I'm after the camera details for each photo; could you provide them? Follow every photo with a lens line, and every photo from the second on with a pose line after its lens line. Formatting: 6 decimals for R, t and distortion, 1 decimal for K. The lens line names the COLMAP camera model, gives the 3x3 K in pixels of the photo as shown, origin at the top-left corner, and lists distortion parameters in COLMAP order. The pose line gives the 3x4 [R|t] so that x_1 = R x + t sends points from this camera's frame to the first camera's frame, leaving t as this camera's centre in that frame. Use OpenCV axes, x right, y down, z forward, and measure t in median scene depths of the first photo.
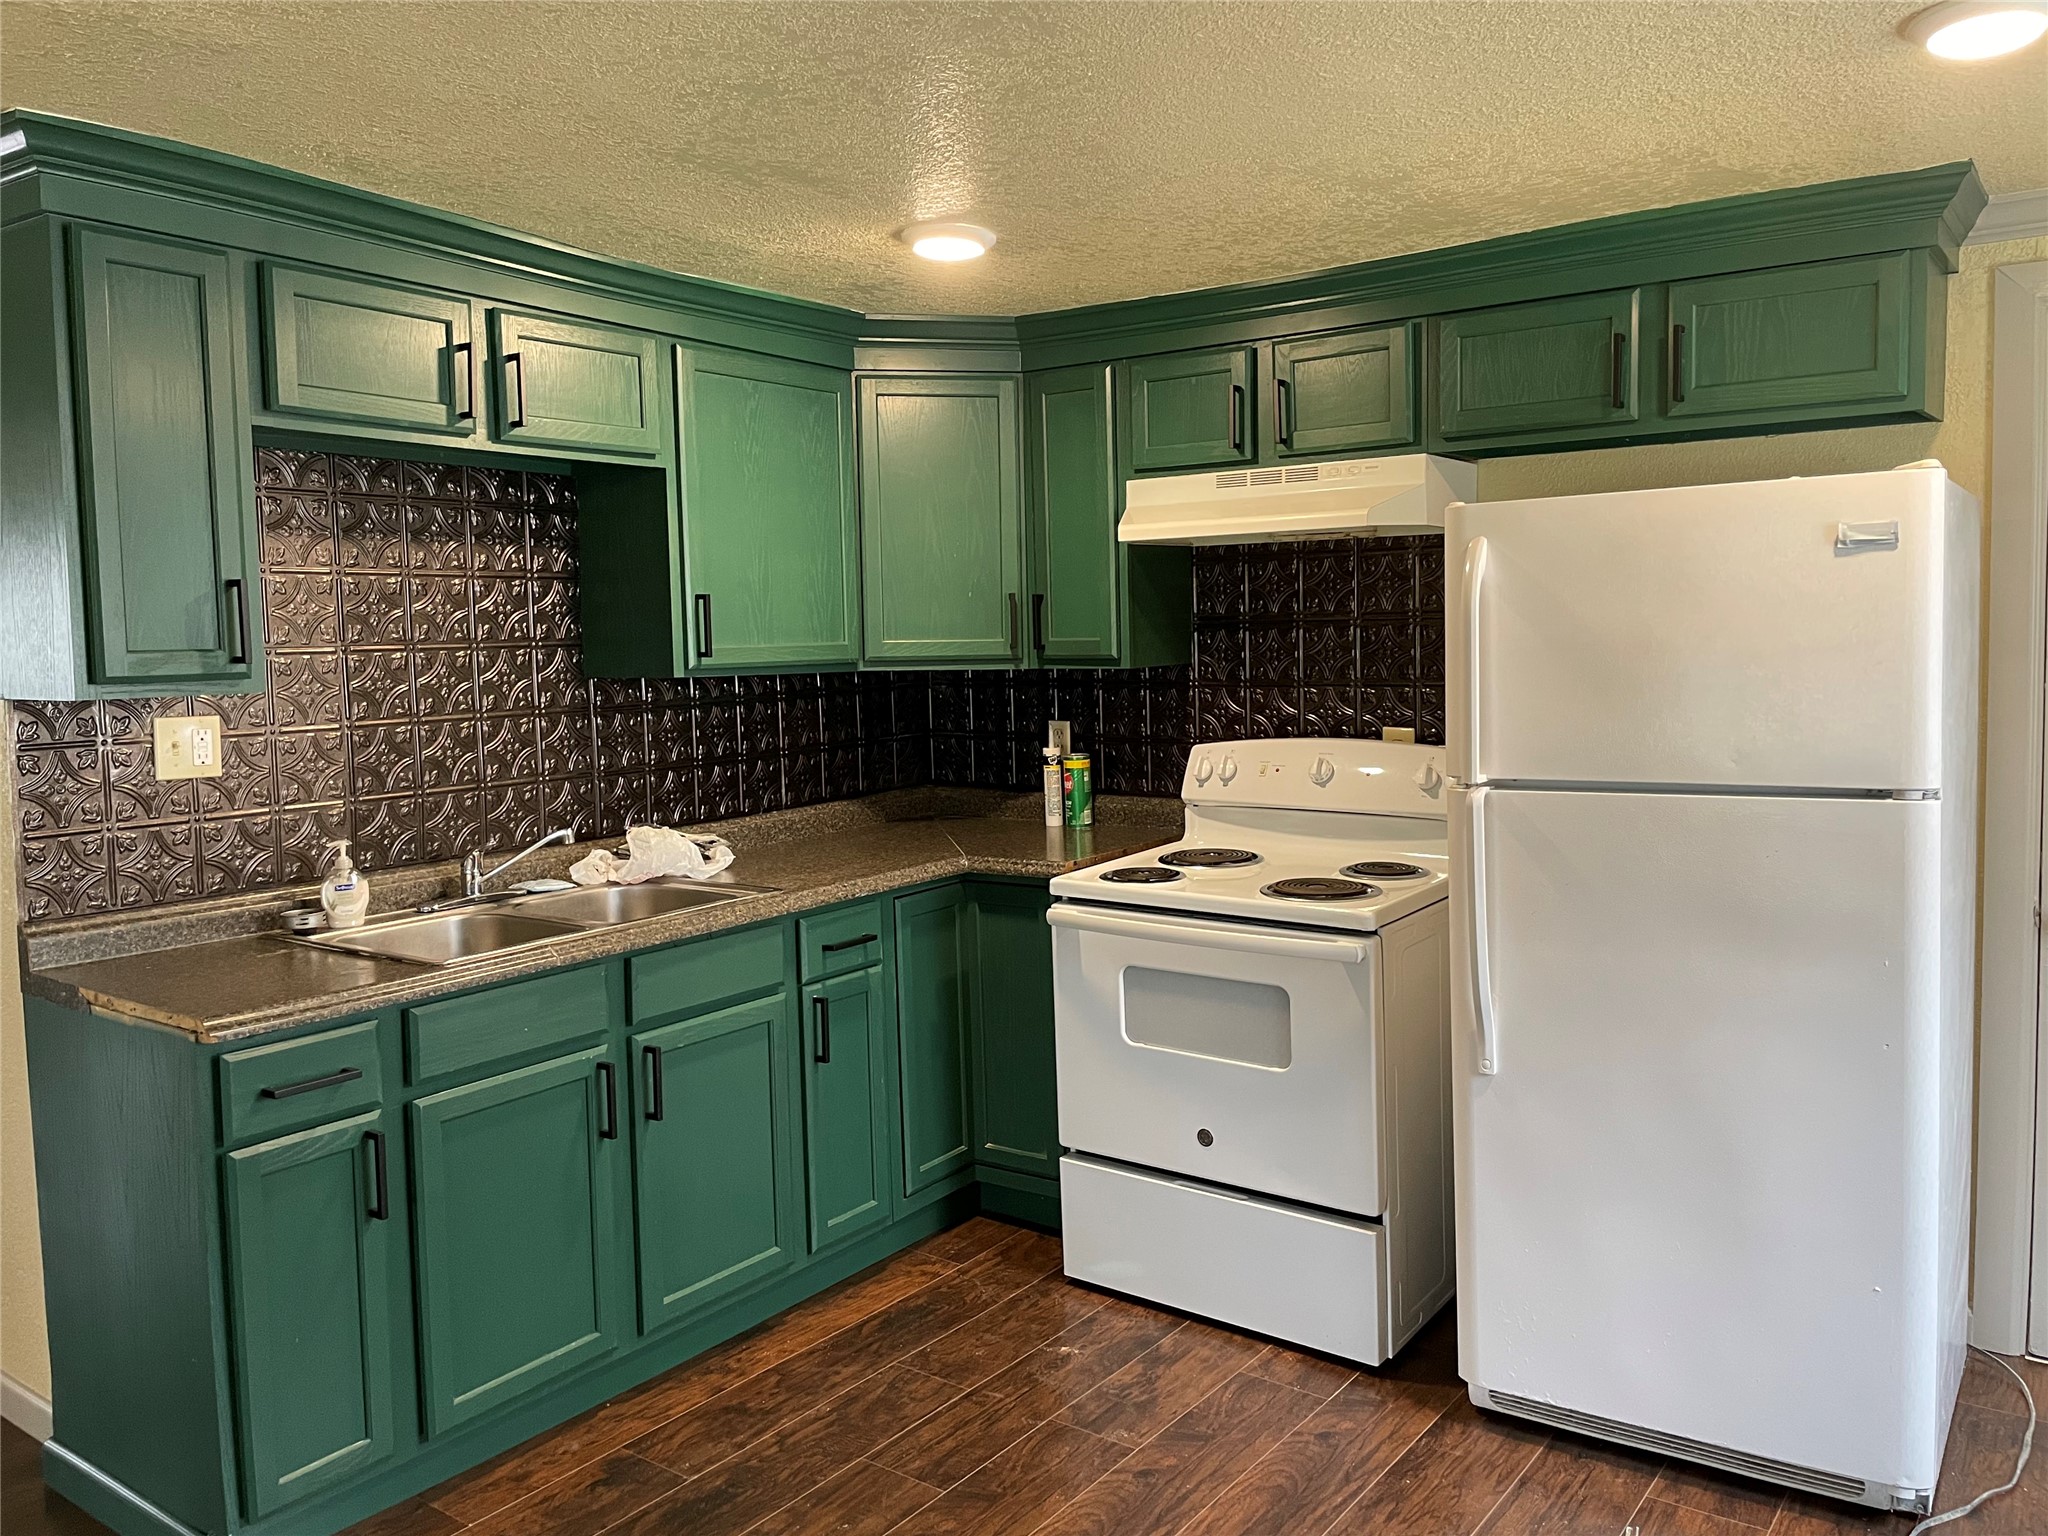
lens RADIAL K [[1533.5, 0, 1026.5], [0, 1533.5, 745.1], [0, 0, 1]] dist [0.064457, -0.067524]
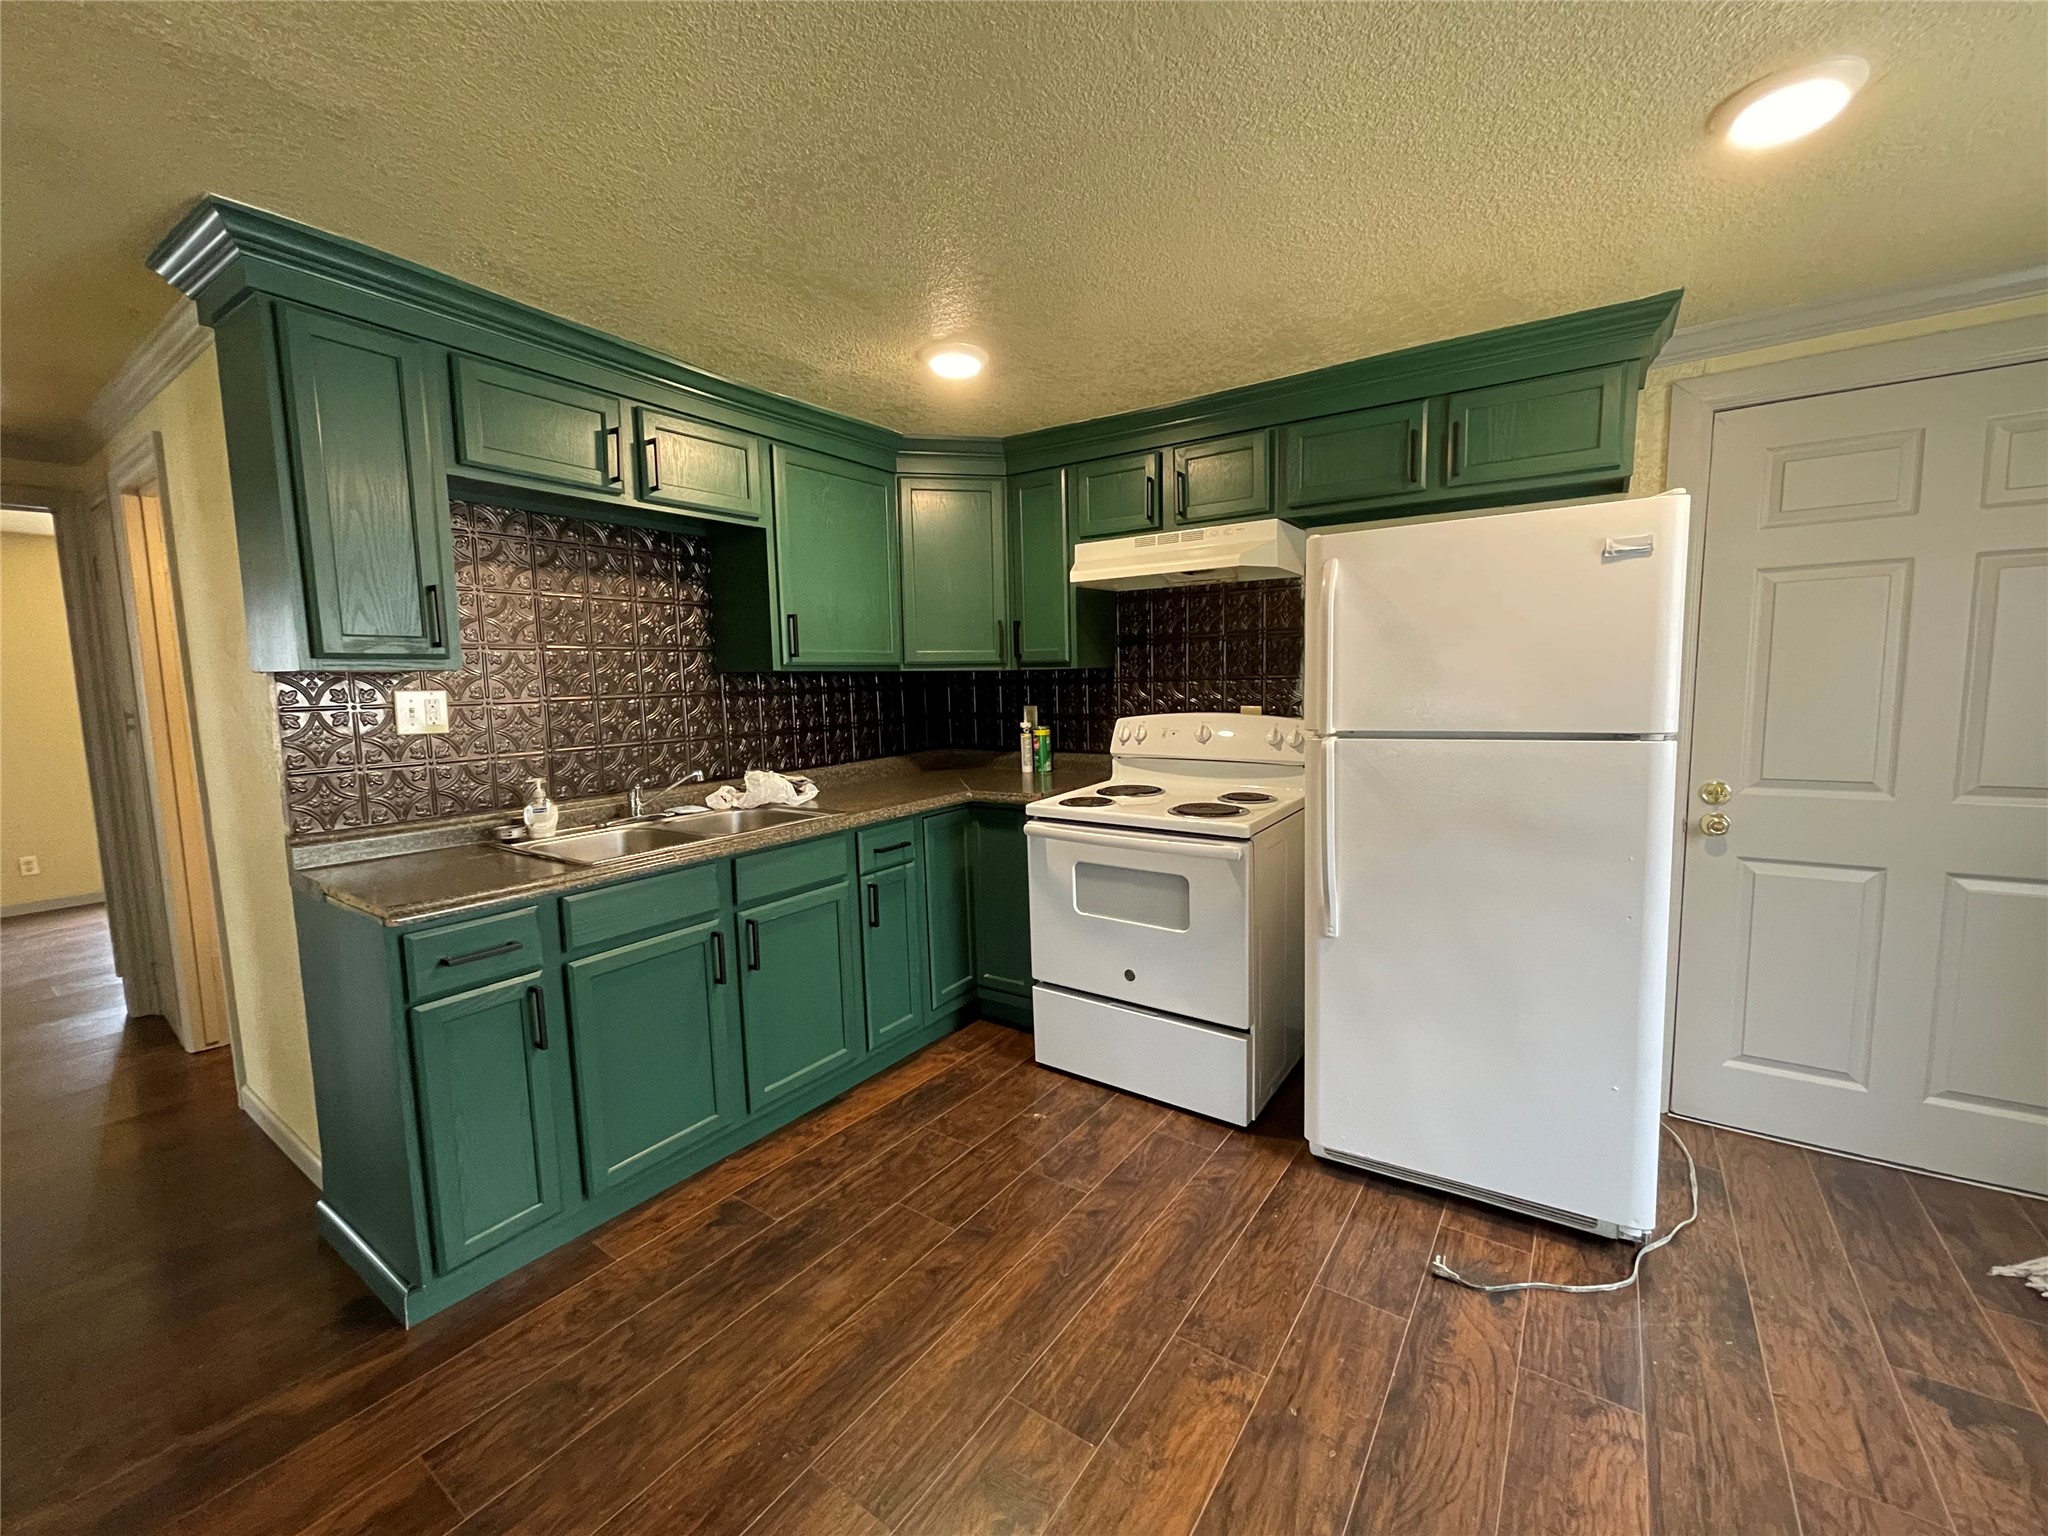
lens RADIAL K [[825.0, 0, 1024.0], [0, 825.0, 768.0], [0, 0, 1]] dist [0.000877, 0.000047]
pose [[0.999816, -0.002633, 0.018990, -0.002036], [0.001926, 0.999308, 0.037144, 0.023216], [-0.019074, -0.037101, 0.999129, 0.210090]]
